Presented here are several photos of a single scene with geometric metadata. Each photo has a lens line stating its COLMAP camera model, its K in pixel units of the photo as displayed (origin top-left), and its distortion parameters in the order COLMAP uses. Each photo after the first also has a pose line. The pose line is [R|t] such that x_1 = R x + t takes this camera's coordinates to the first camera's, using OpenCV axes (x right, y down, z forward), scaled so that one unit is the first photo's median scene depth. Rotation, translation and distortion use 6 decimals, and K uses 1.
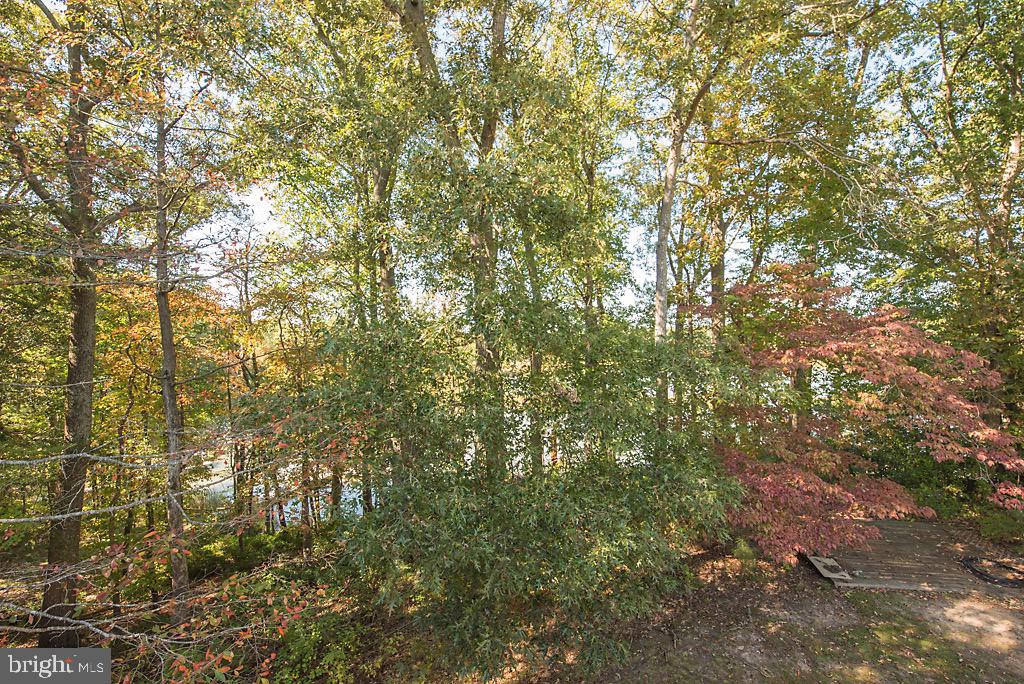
lens RADIAL K [[429.4, 0, 508.8], [0, 429.4, 354.3], [0, 0, 1]] dist [-0.012978, -0.000181]
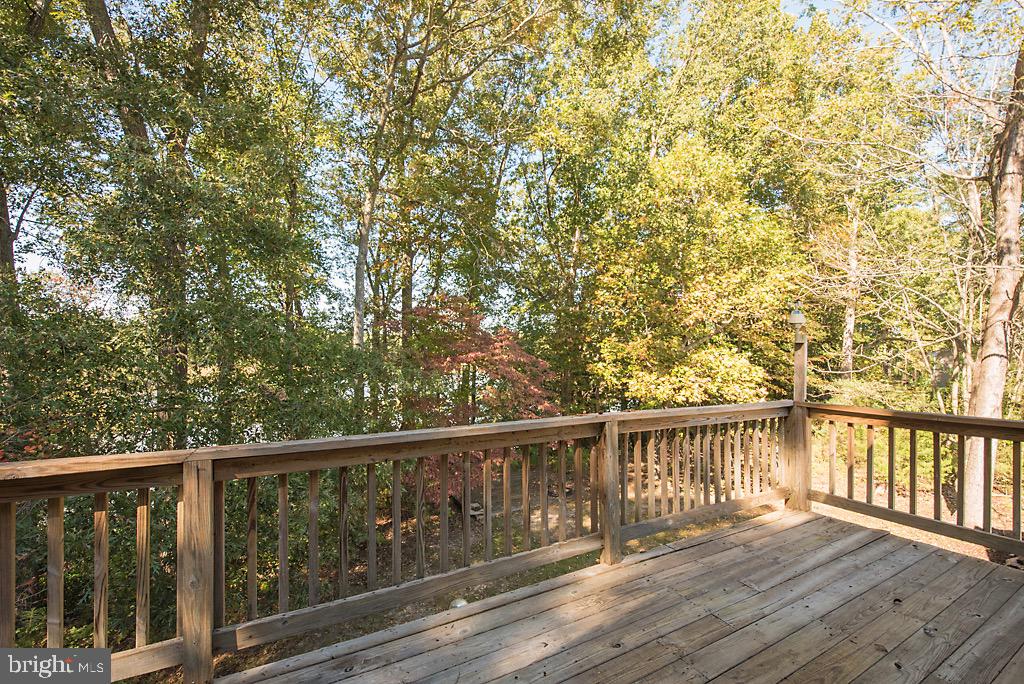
lens RADIAL K [[429.4, 0, 508.8], [0, 429.4, 354.3], [0, 0, 1]] dist [-0.012978, -0.000181]
pose [[0.778446, 0.014925, 0.627534, -0.044073], [-0.006432, 0.999854, -0.015801, 0.001161], [-0.627678, 0.008263, 0.778429, -0.124297]]
